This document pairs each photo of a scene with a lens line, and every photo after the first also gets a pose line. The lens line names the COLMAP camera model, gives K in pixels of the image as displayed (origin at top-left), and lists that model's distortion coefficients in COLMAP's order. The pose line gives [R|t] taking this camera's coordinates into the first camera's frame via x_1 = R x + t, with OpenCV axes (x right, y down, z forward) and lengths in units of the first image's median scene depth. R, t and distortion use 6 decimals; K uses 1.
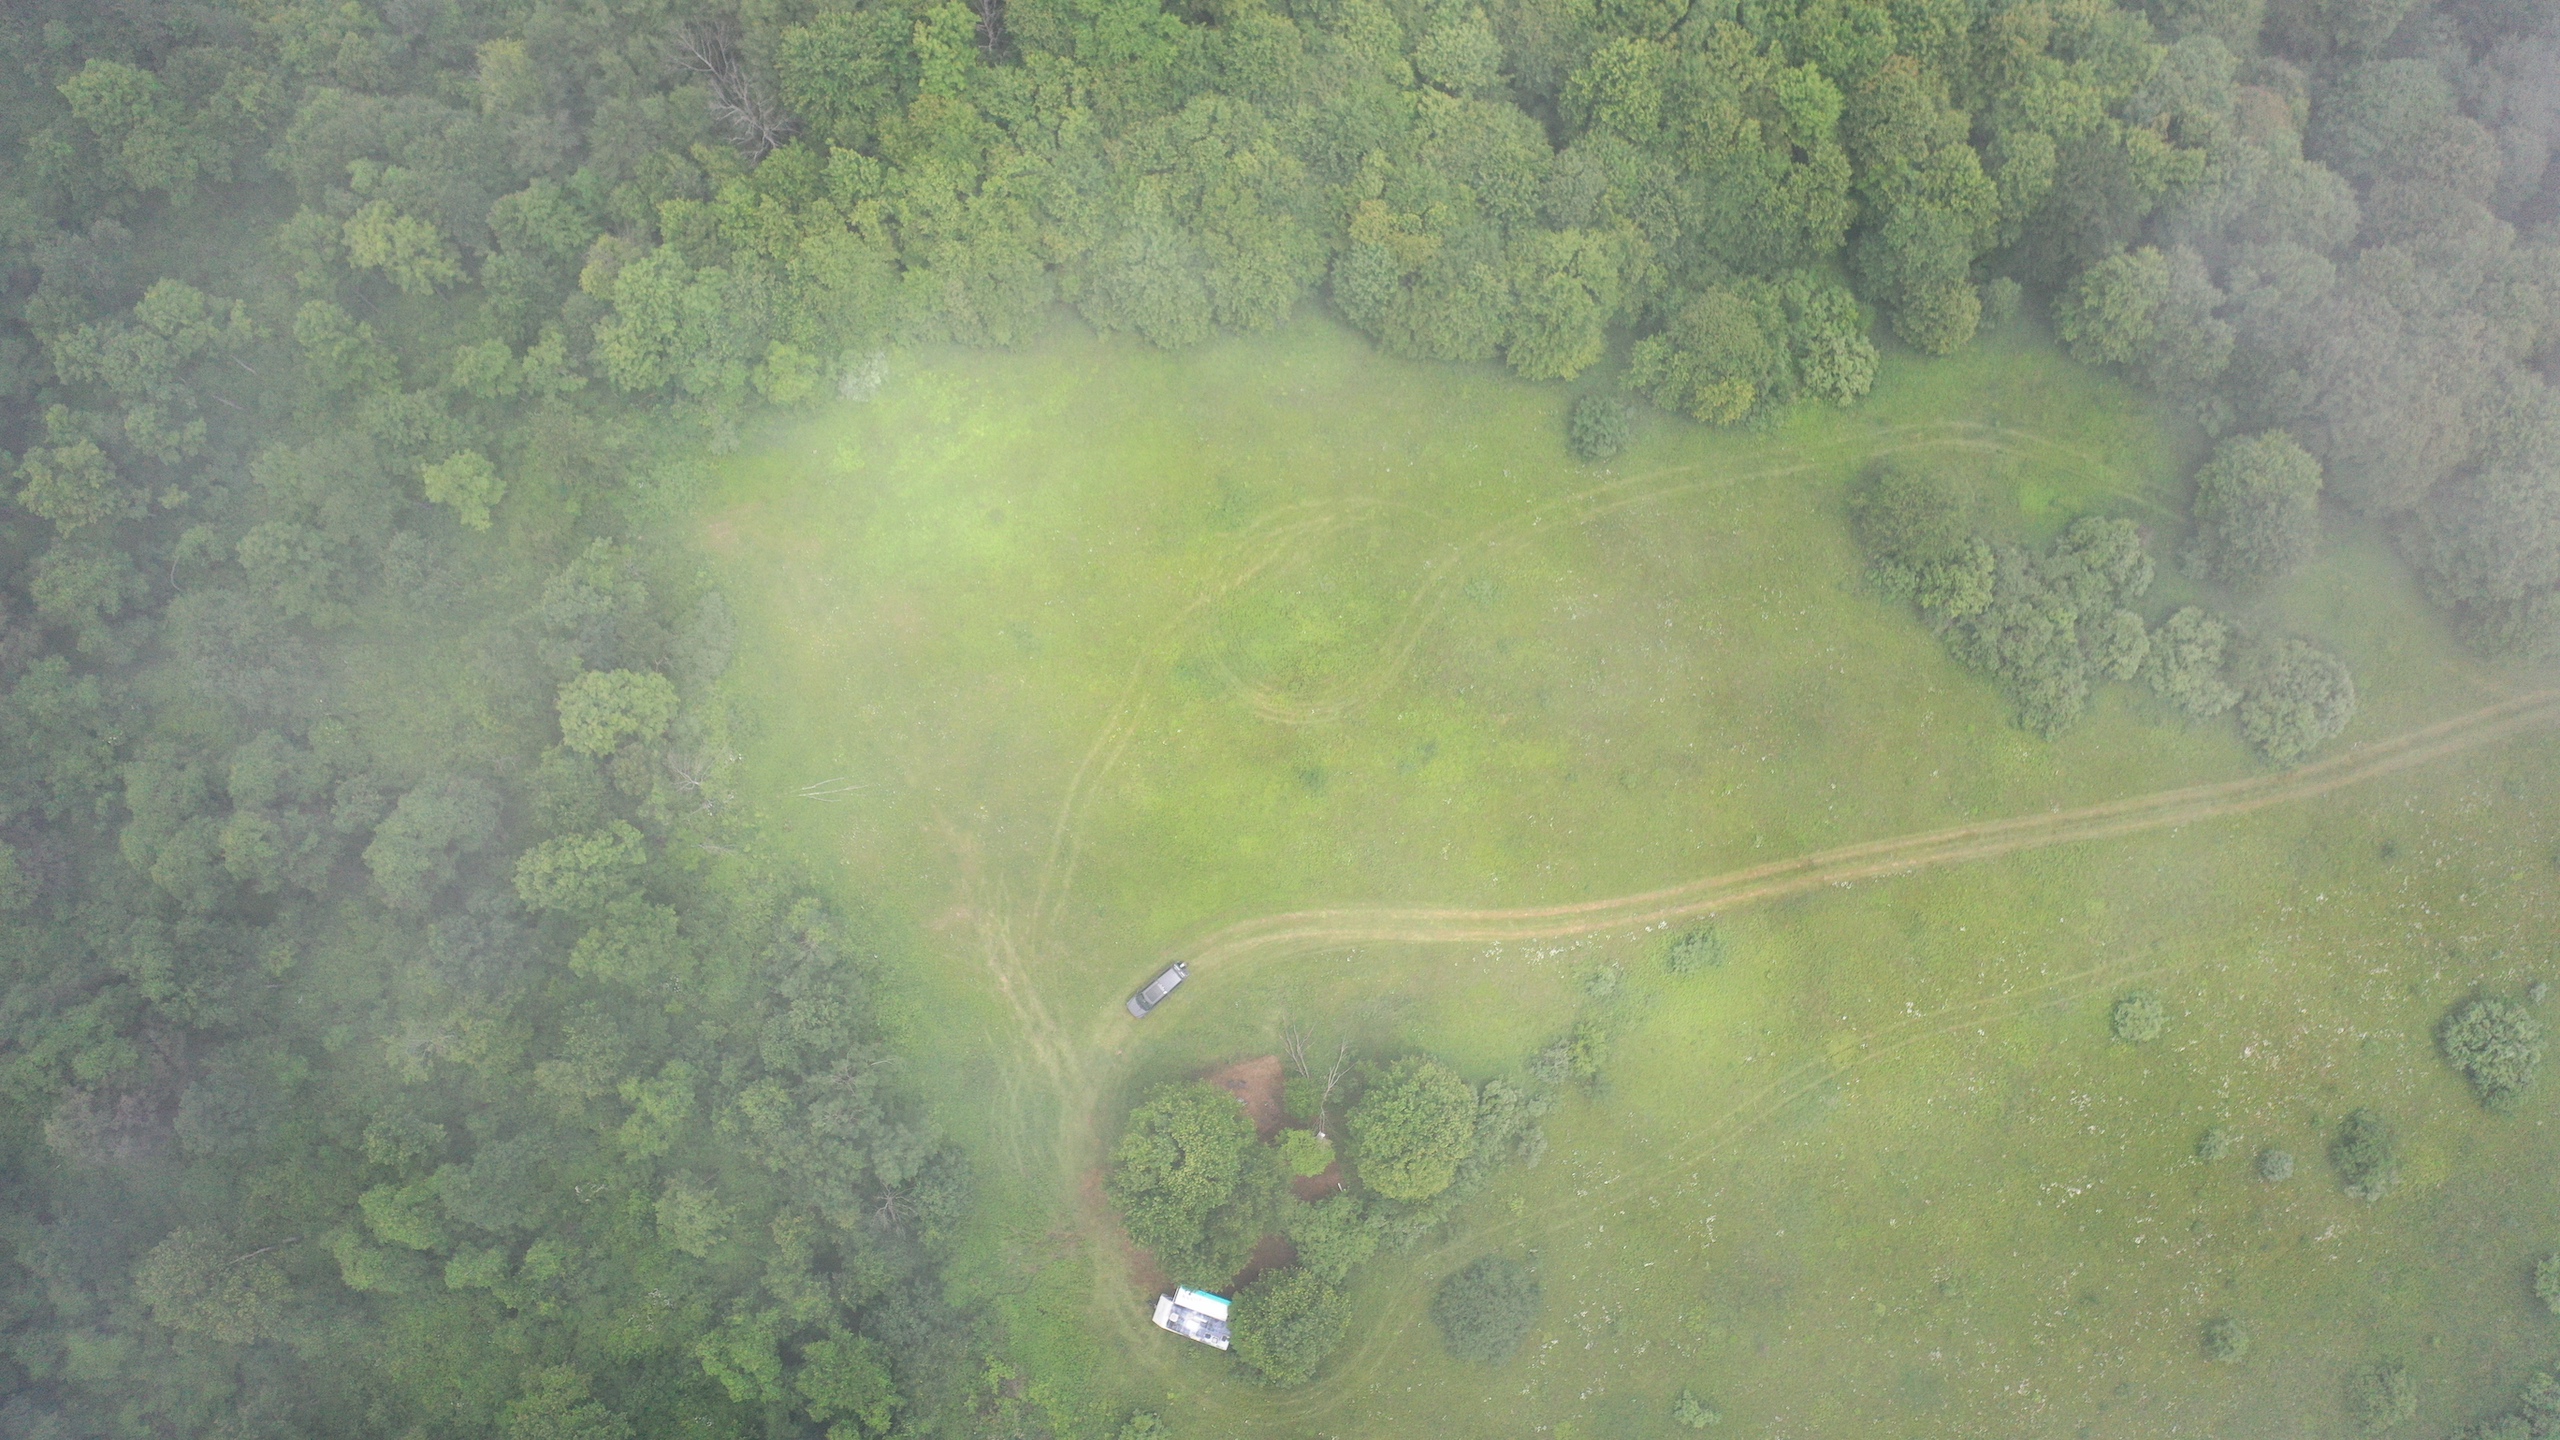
lens RADIAL K [[2032.0, 0, 1276.6], [0, 2032.0, 724.7], [0, 0, 1]] dist [0.007126, 0.010540]
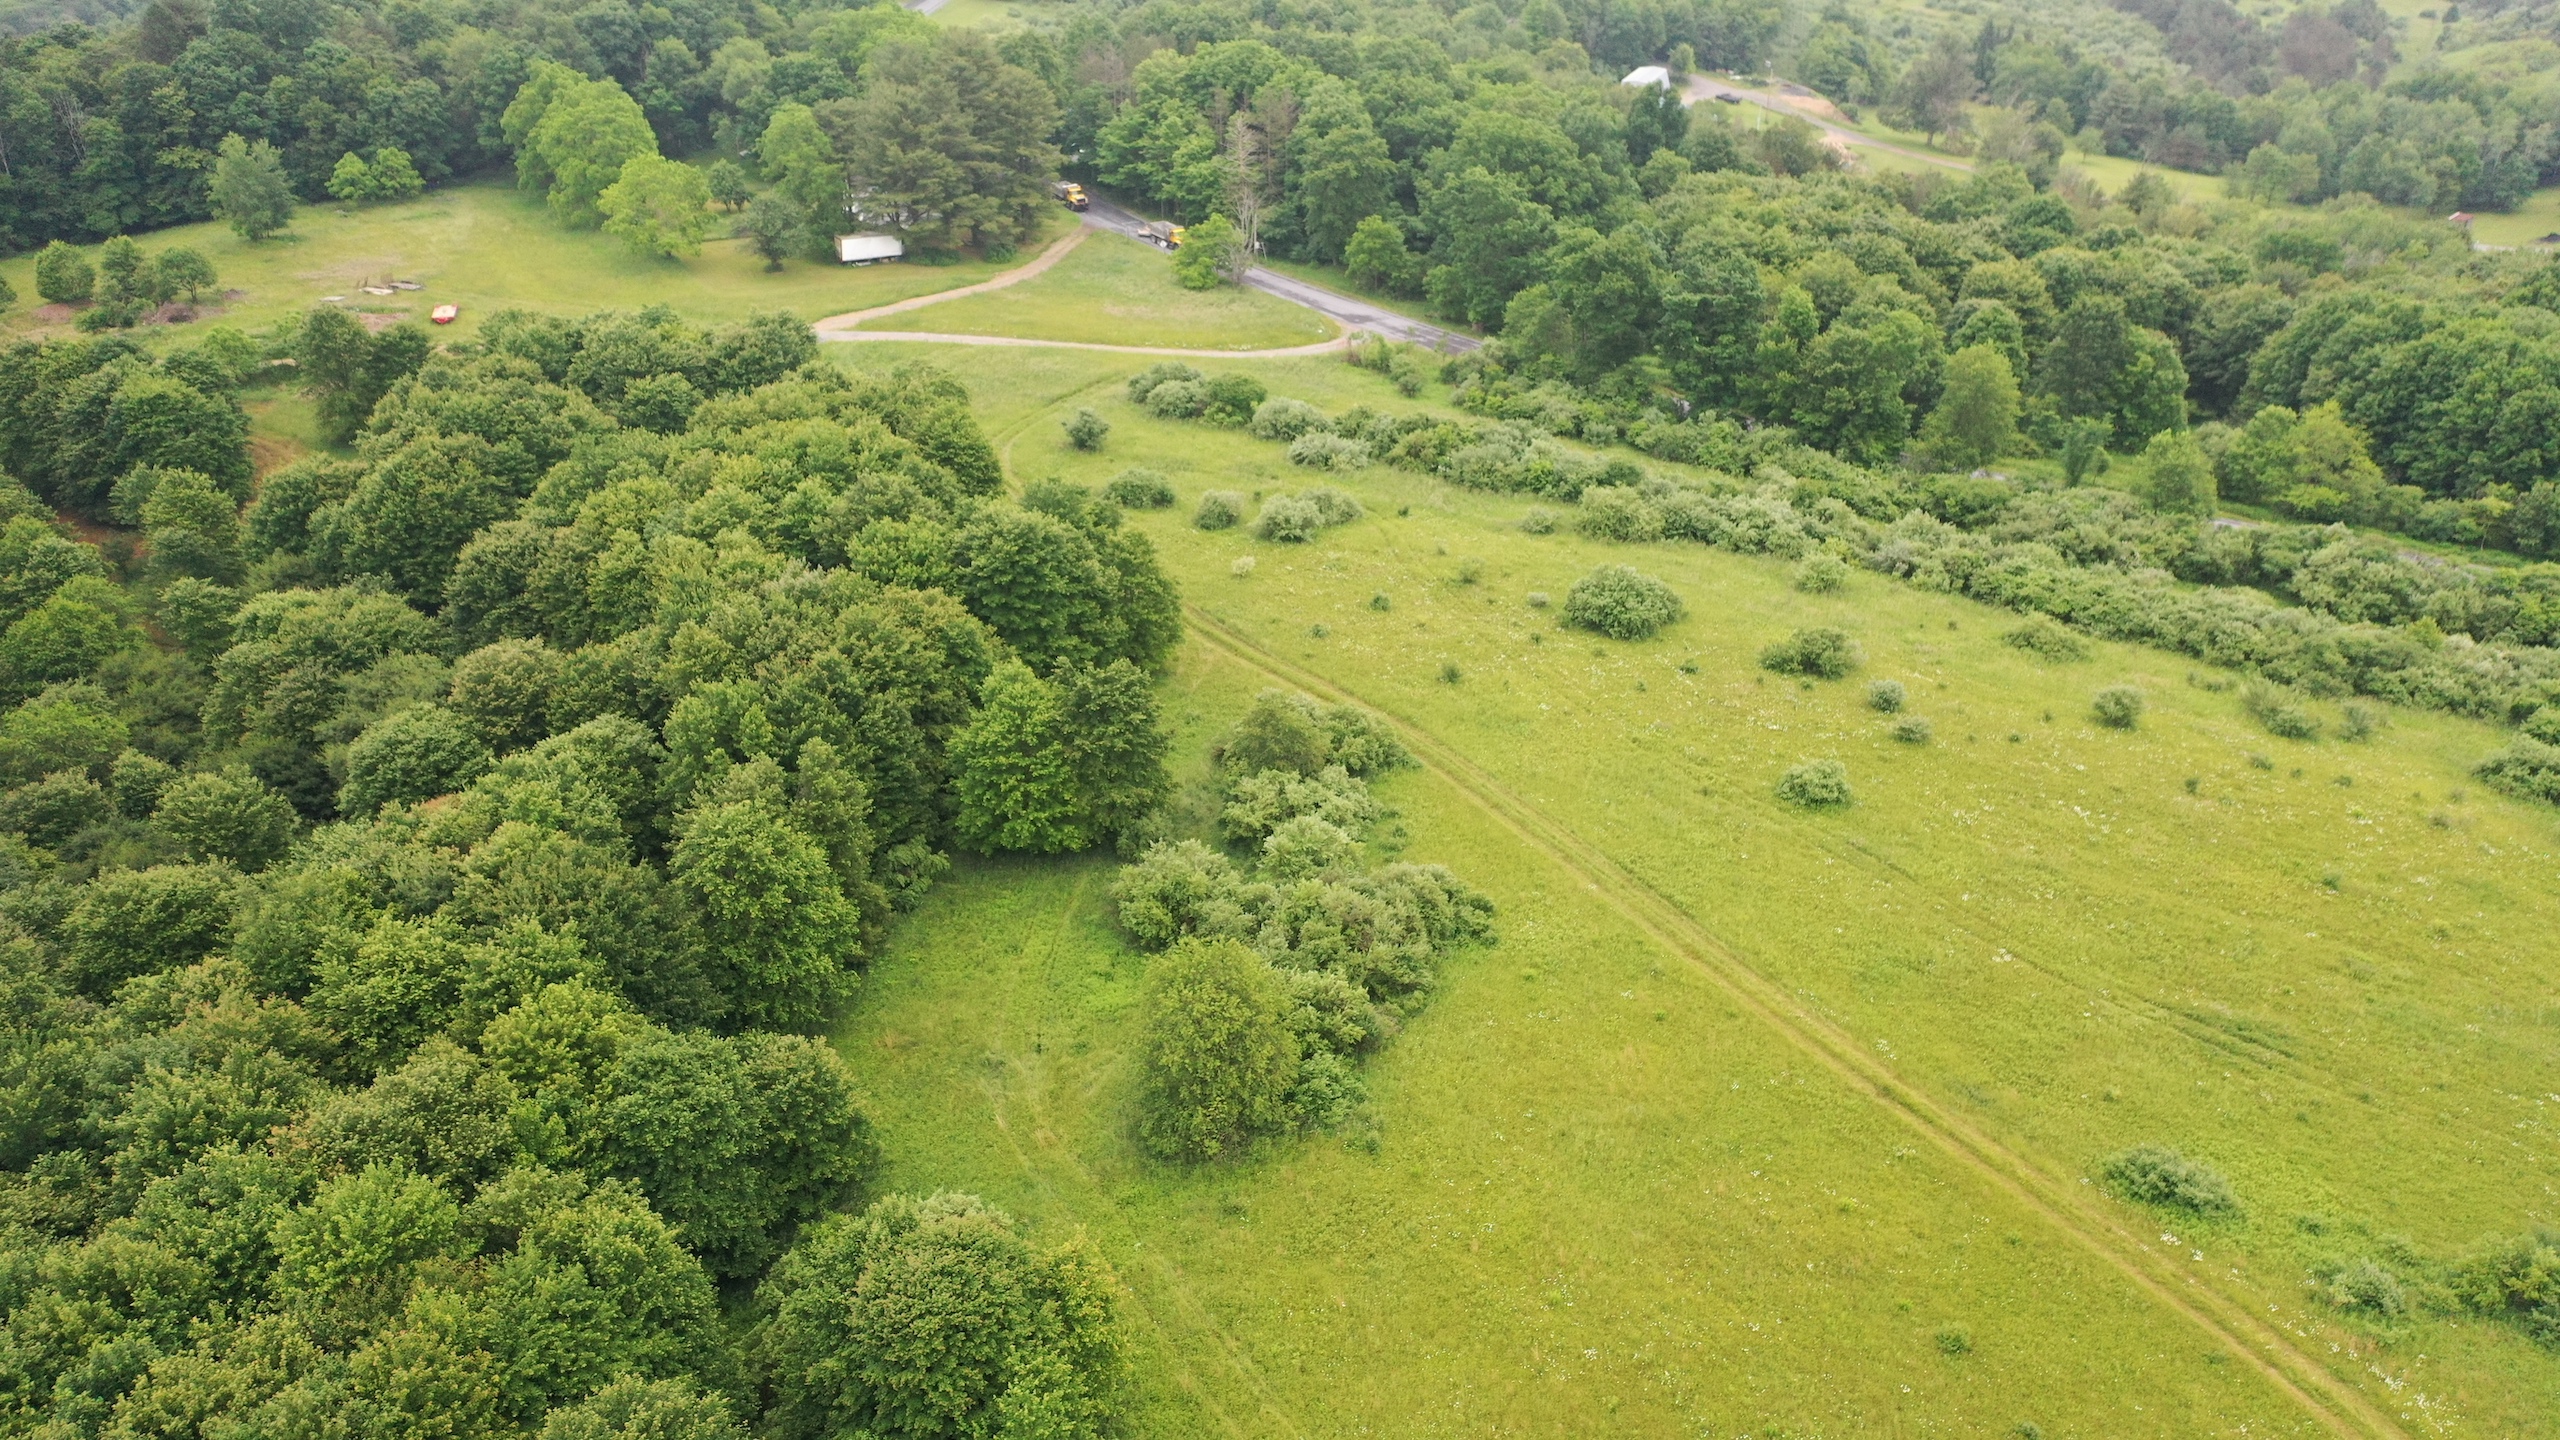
lens RADIAL K [[2044.2, 0, 1280.0], [0, 2044.2, 720.0], [0, 0, 1]] dist [0.002850, 0.020522]
pose [[-0.300980, -0.431429, 0.850459, -0.107521], [0.951222, -0.072478, 0.299874, -0.239733], [-0.067734, 0.899231, 0.432199, 0.692802]]
